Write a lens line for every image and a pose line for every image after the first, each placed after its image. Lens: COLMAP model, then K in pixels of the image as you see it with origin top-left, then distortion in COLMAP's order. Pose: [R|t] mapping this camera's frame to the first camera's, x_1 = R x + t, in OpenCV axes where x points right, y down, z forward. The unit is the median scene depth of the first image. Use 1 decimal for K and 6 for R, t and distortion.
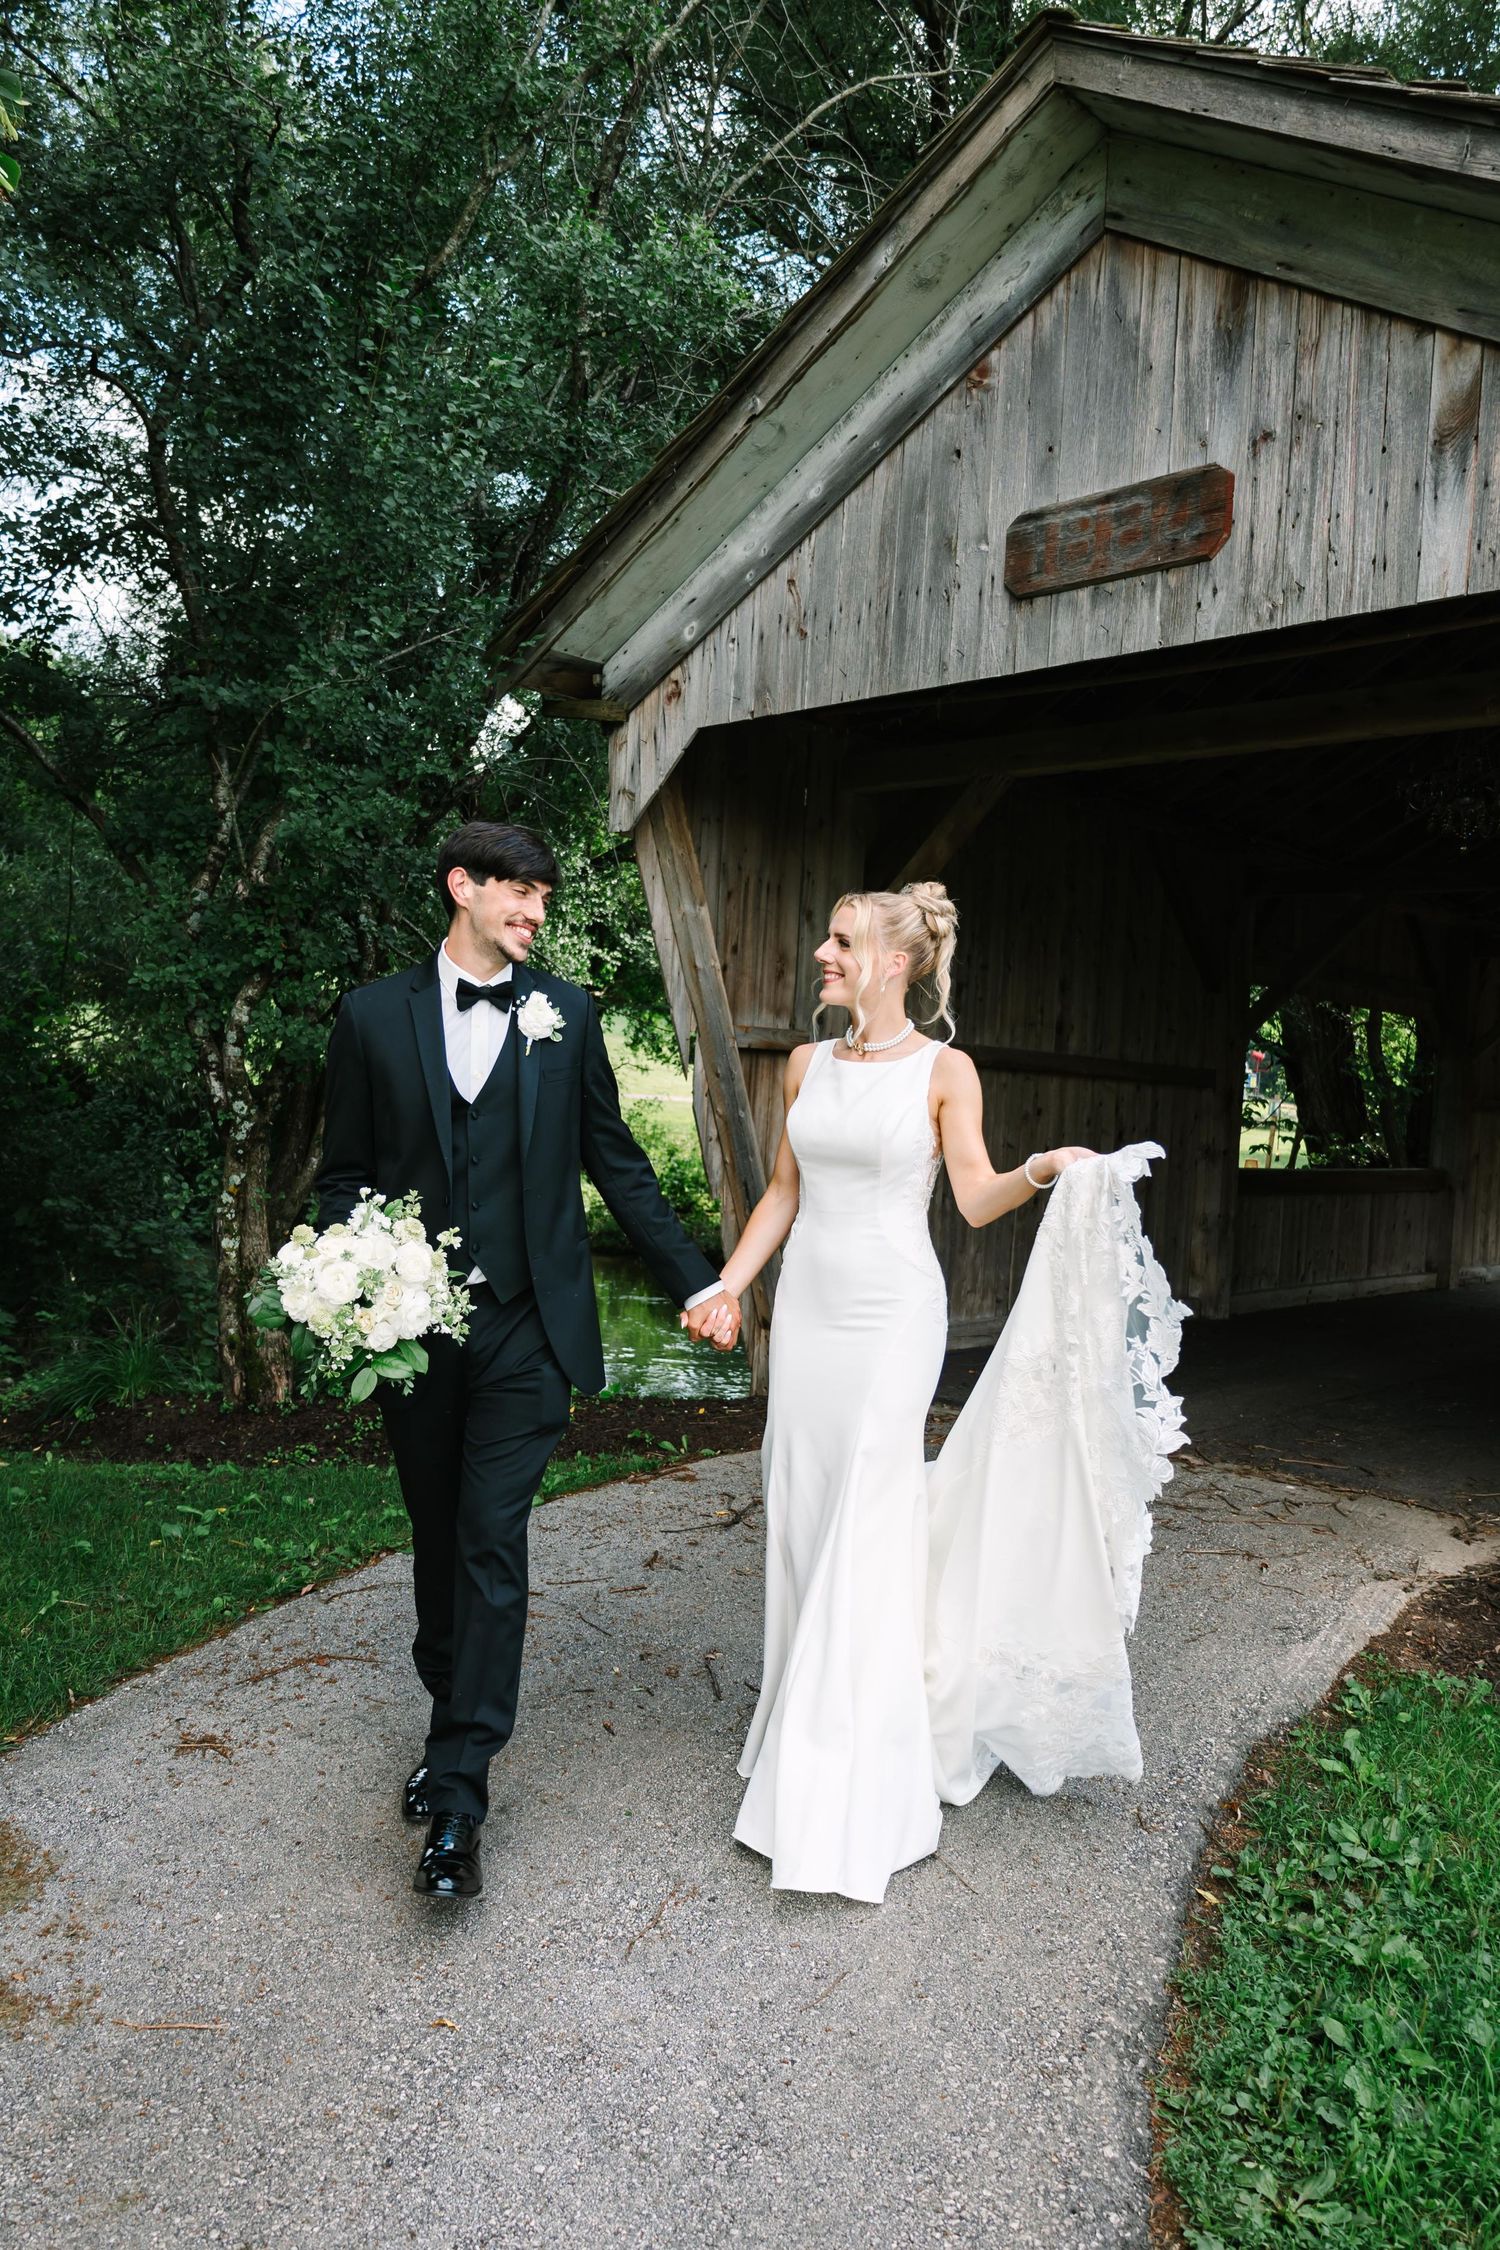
lens RADIAL K [[1611.7, 0, 732.3], [0, 1611.7, 1114.6], [0, 0, 1]] dist [0.015251, -0.002192]
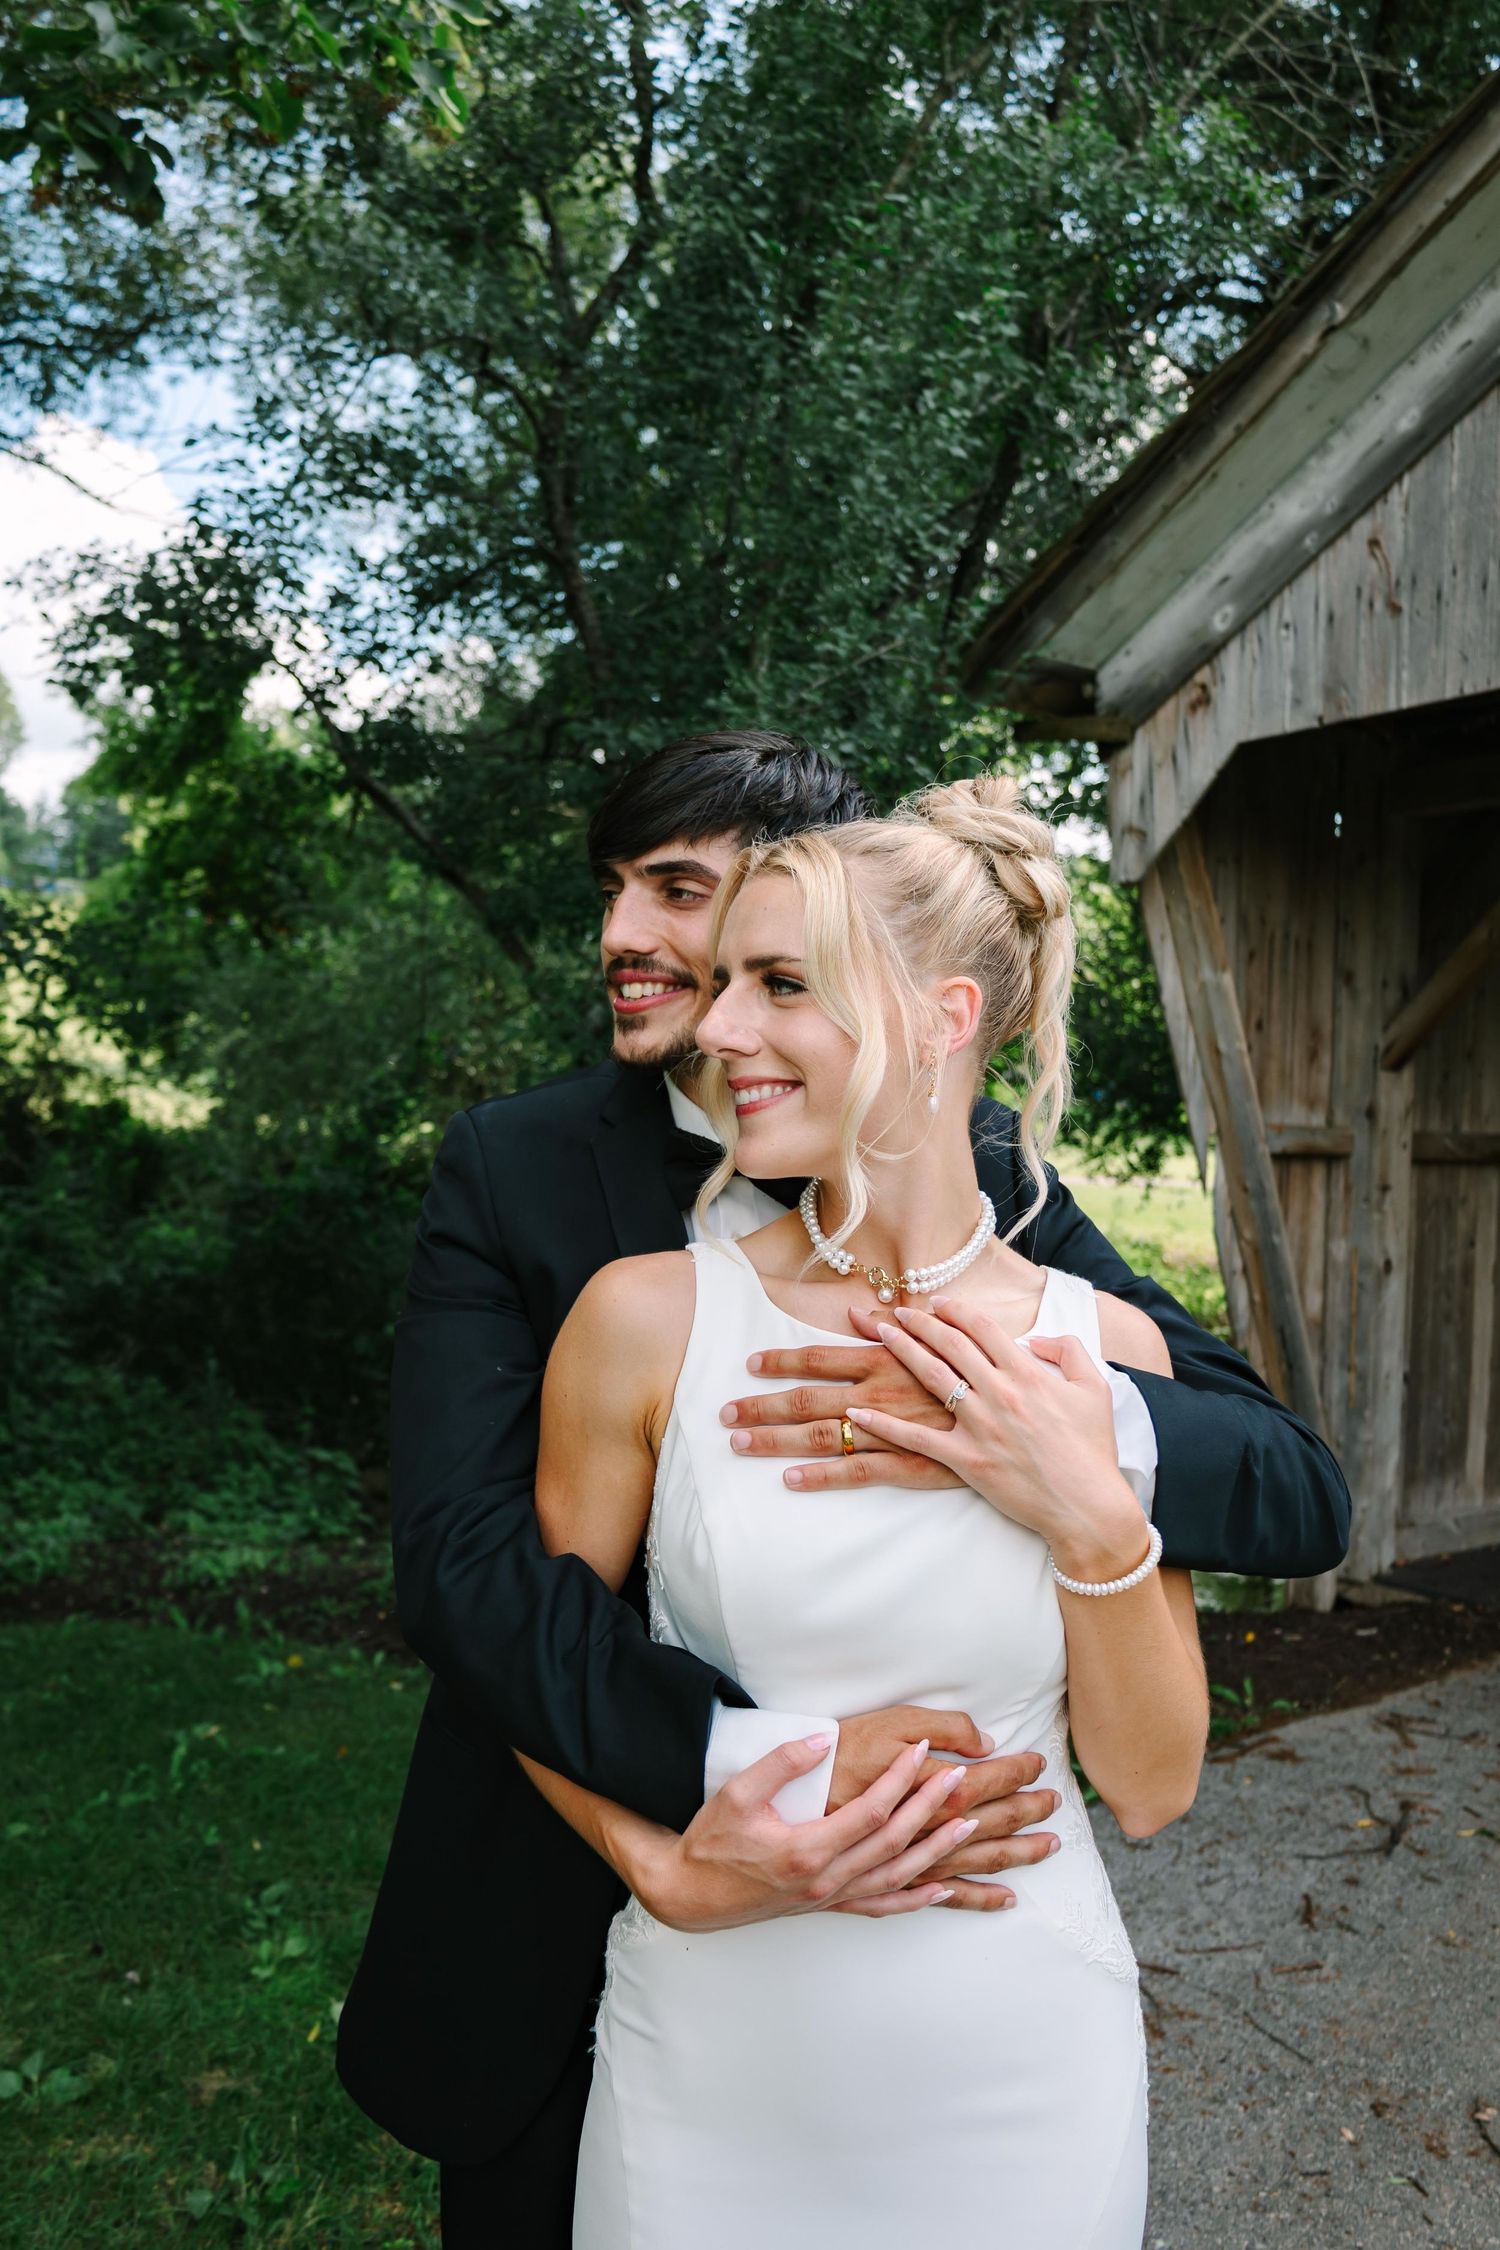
lens RADIAL K [[1803.7, 0, 709.5], [0, 1803.7, 1122.5], [0, 0, 1]] dist [0.003587, 0.001150]
pose [[0.981130, -0.020390, -0.192271, -0.112916], [0.012860, 0.999104, -0.040327, -0.030182], [0.192921, 0.037093, 0.980513, 0.126420]]
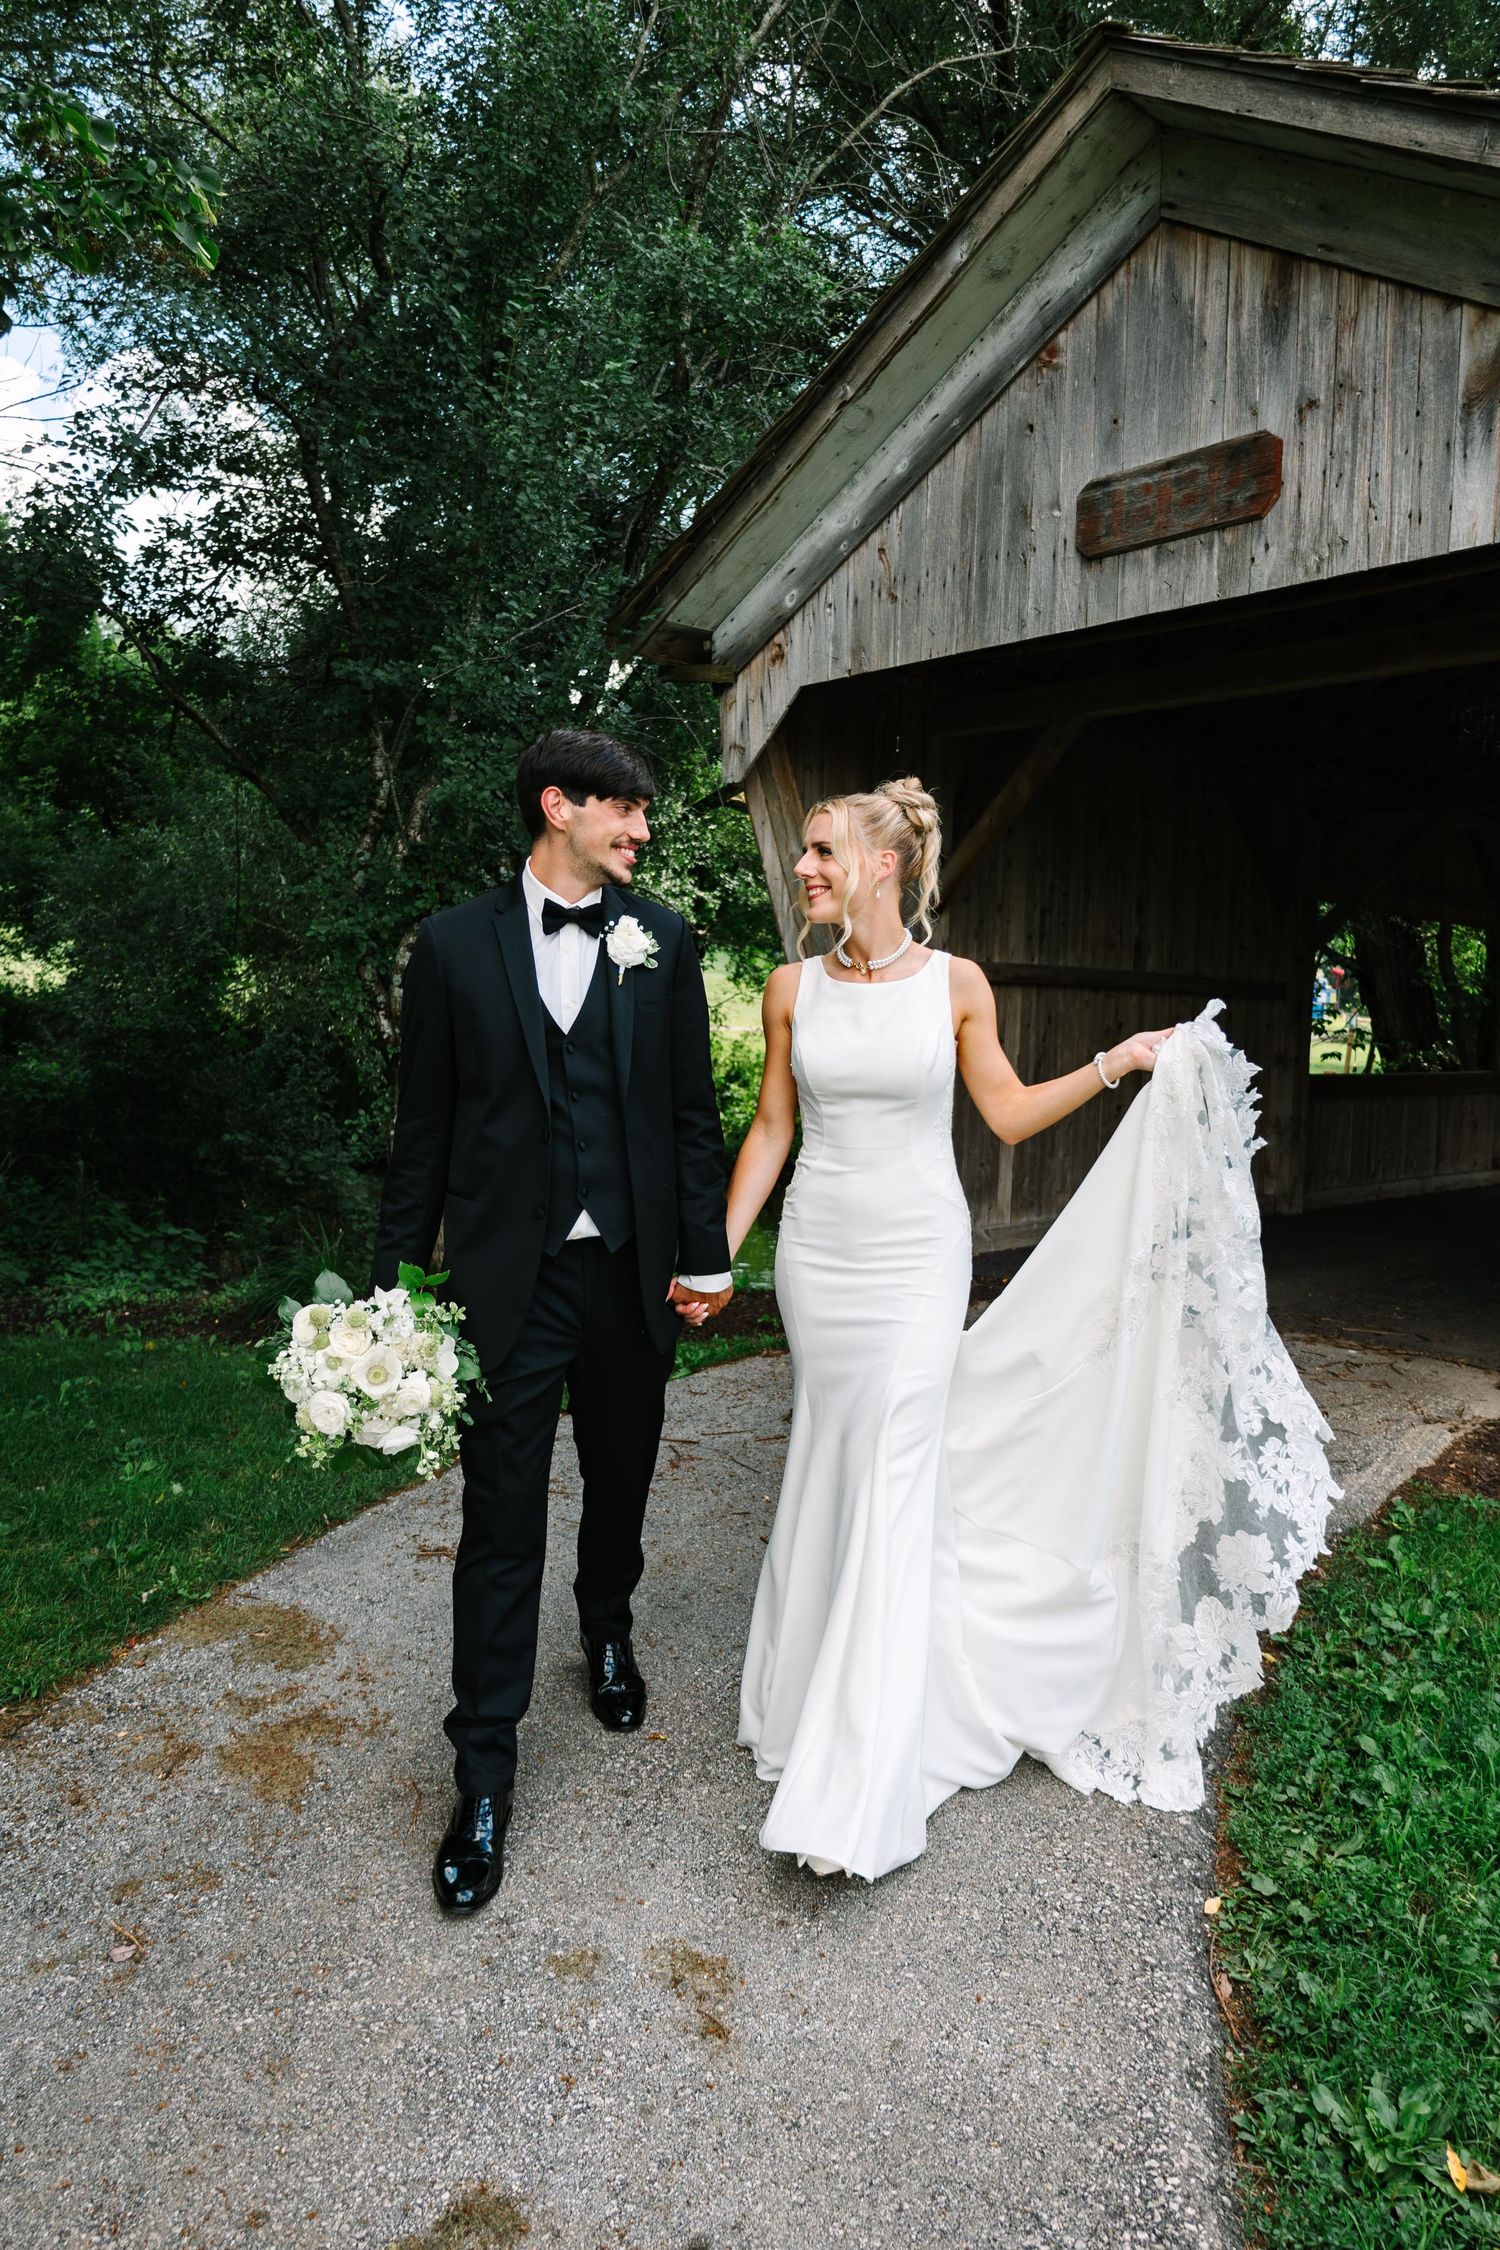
lens RADIAL K [[1537.3, 0, 746.5], [0, 1537.3, 1111.1], [0, 0, 1]] dist [0.001414, 0.006439]
pose [[0.998184, -0.028722, -0.052953, -0.011414], [0.030969, 0.998633, 0.042114, 0.006632], [0.051671, -0.043677, 0.997709, -0.074484]]
